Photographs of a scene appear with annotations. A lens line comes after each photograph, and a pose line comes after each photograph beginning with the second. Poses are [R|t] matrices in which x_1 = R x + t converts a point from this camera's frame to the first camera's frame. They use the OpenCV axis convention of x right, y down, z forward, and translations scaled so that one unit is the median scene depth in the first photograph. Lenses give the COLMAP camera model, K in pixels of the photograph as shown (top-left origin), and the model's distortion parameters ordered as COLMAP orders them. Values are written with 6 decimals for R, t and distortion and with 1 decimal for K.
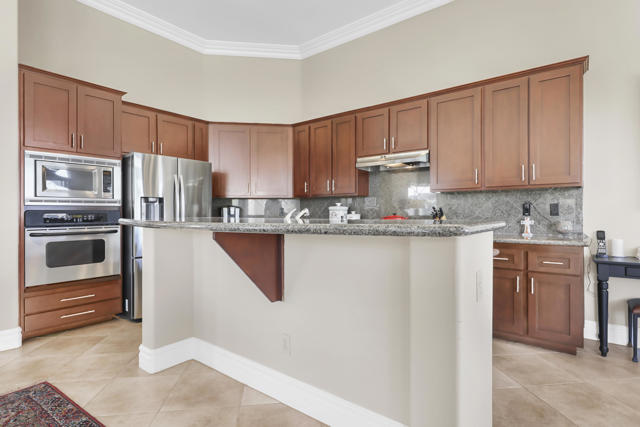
lens RADIAL K [[338.1, 0, 313.5], [0, 338.1, 214.8], [0, 0, 1]] dist [-0.004383, -0.000382]
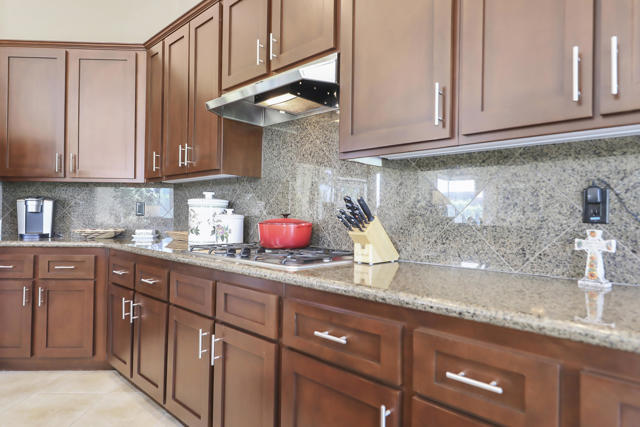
lens RADIAL K [[393.6, 0, 323.7], [0, 393.6, 216.1], [0, 0, 1]] dist [-0.000920, -0.000451]
pose [[0.995692, 0.020327, -0.090464, 0.406323], [-0.021416, 0.999709, -0.011077, 0.004632], [0.090213, 0.012966, 0.995838, 0.598749]]
